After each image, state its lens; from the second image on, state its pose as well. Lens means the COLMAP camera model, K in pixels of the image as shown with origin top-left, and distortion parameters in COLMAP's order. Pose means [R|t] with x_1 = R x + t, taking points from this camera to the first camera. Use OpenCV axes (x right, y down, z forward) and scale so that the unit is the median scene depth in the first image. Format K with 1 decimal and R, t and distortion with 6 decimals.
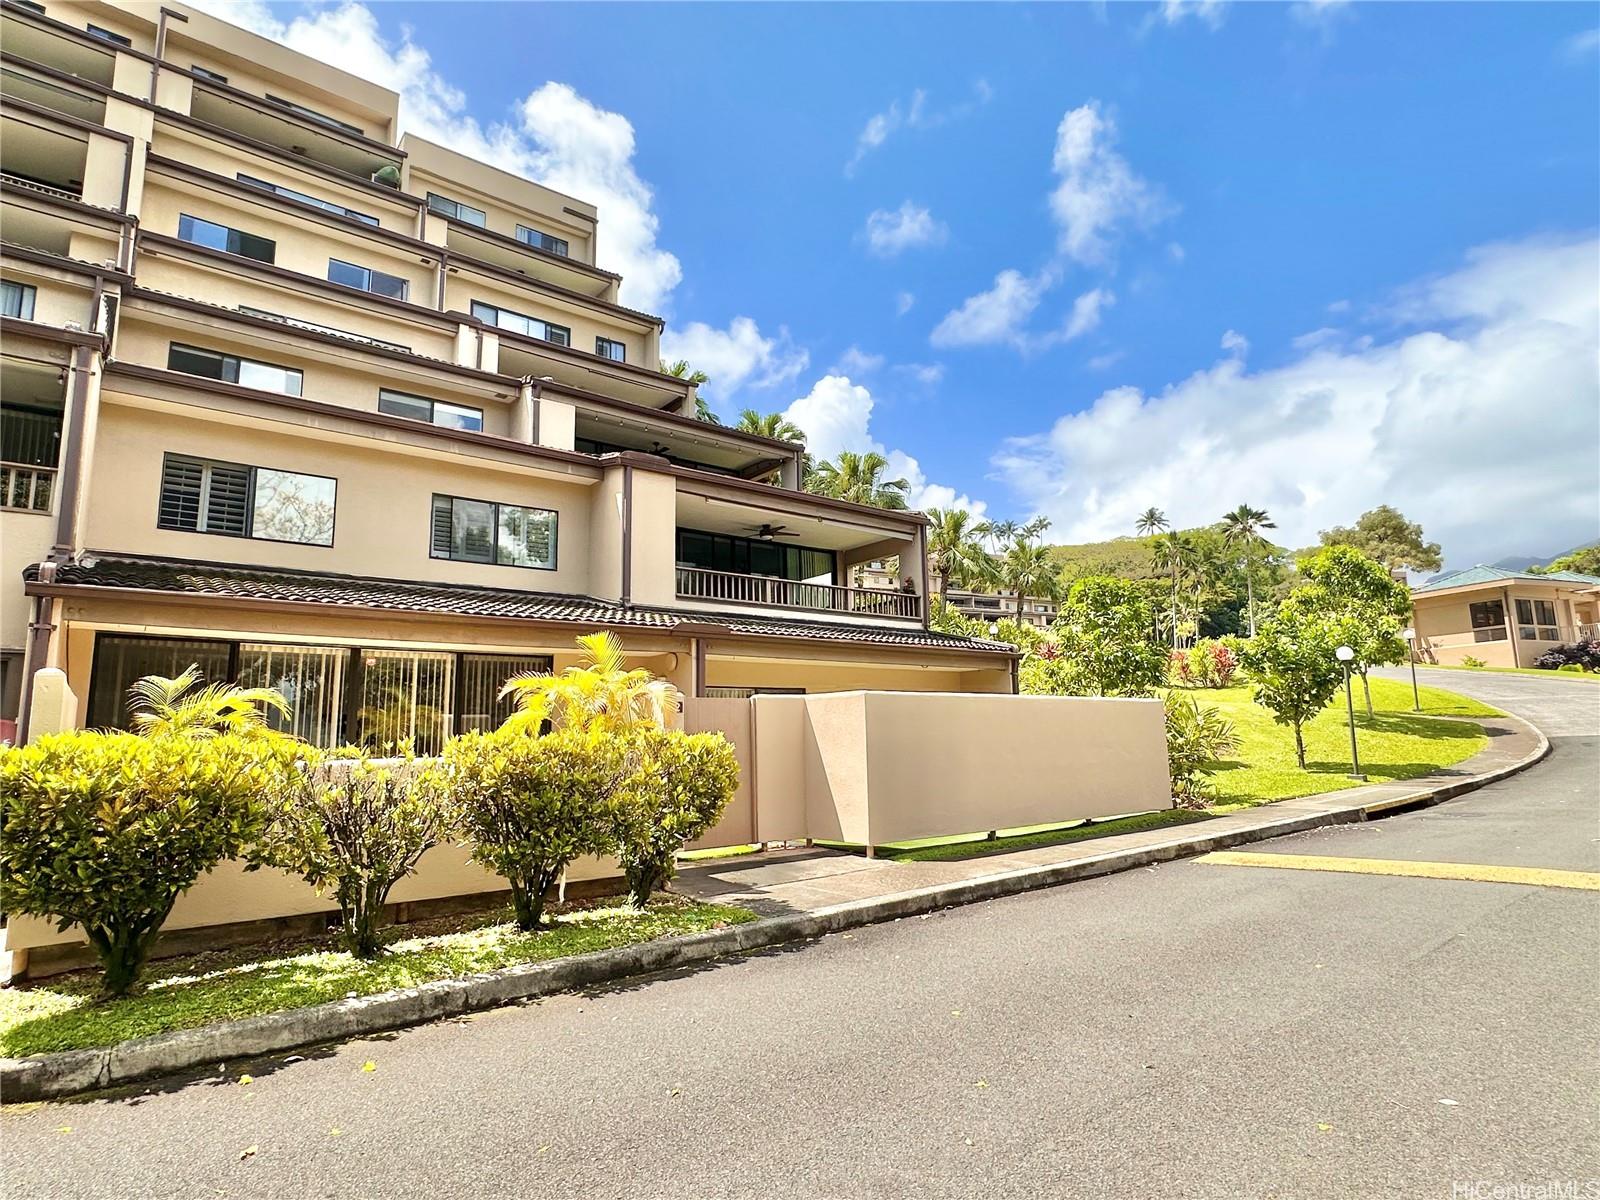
lens RADIAL K [[877.8, 0, 800.0], [0, 877.8, 600.0], [0, 0, 1]] dist [-0.002595, -0.000512]
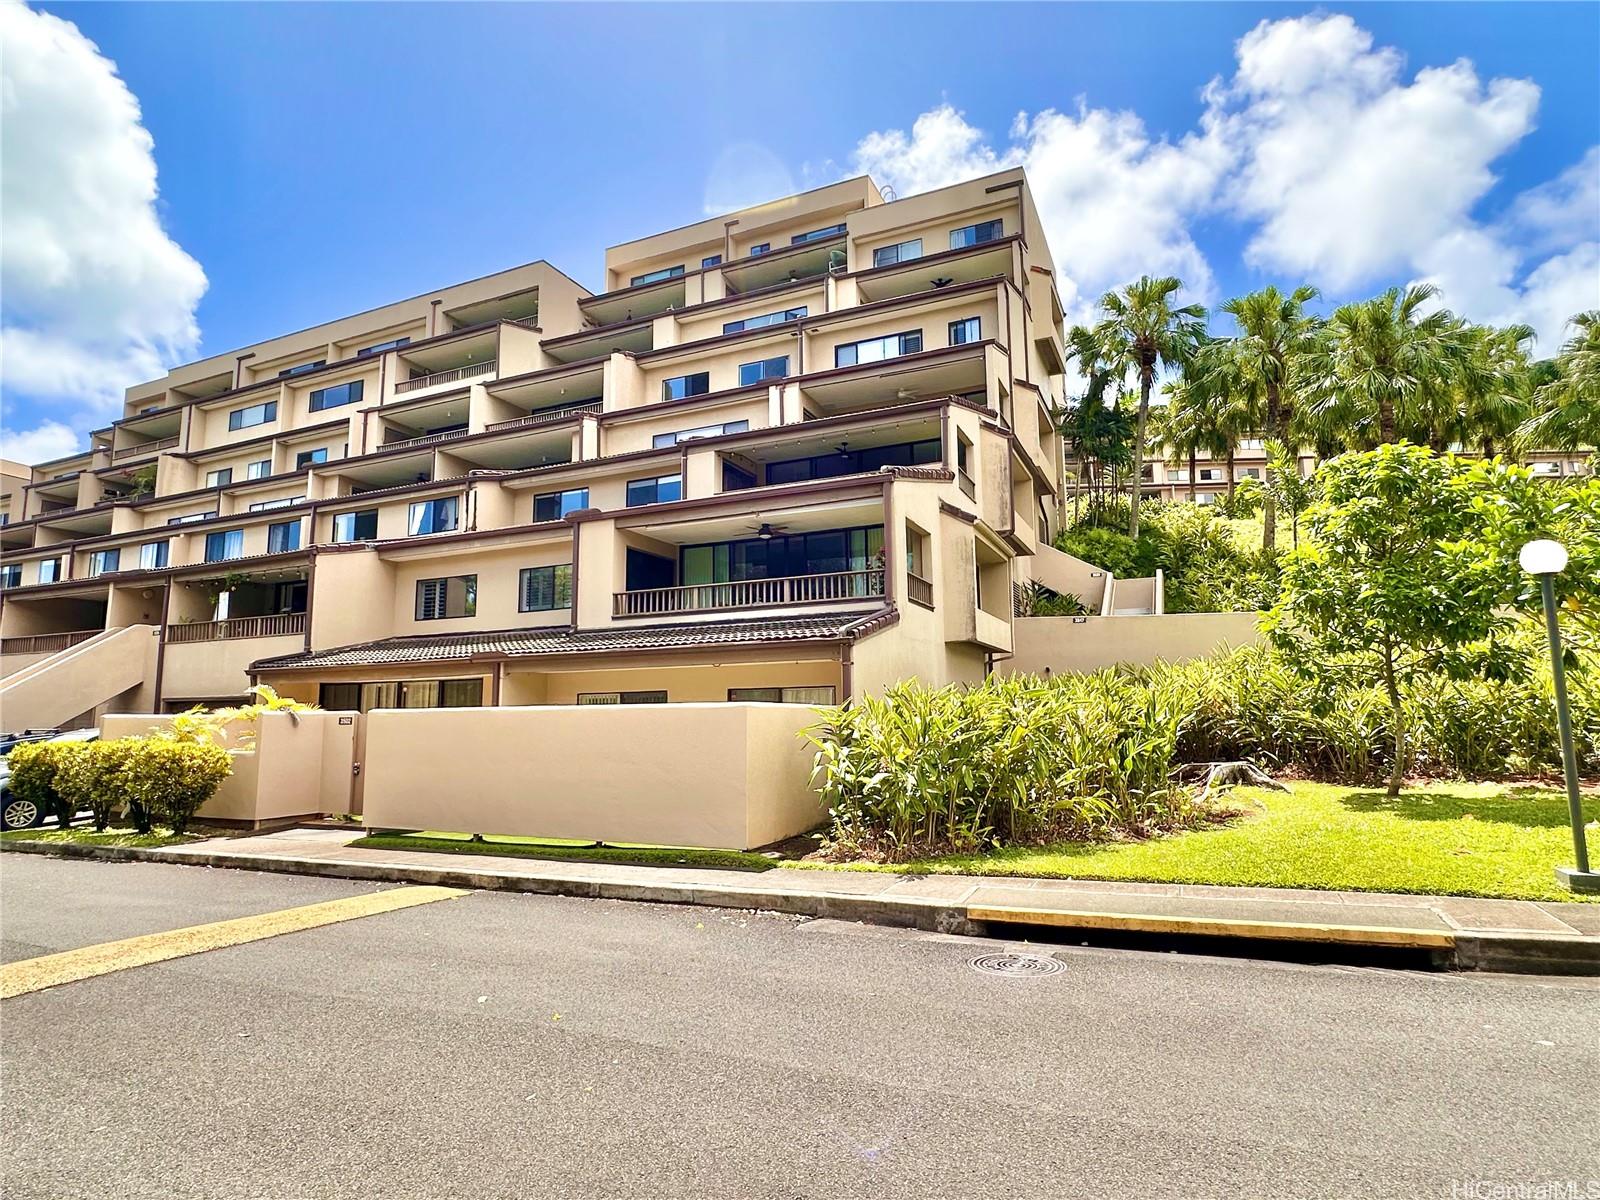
lens RADIAL K [[877.8, 0, 800.0], [0, 877.8, 600.0], [0, 0, 1]] dist [-0.002595, -0.000512]
pose [[0.440638, -0.105204, -0.891499, 1.038362], [0.145533, 0.988343, -0.044700, 0.062802], [0.885809, -0.110046, 0.450812, 0.668669]]
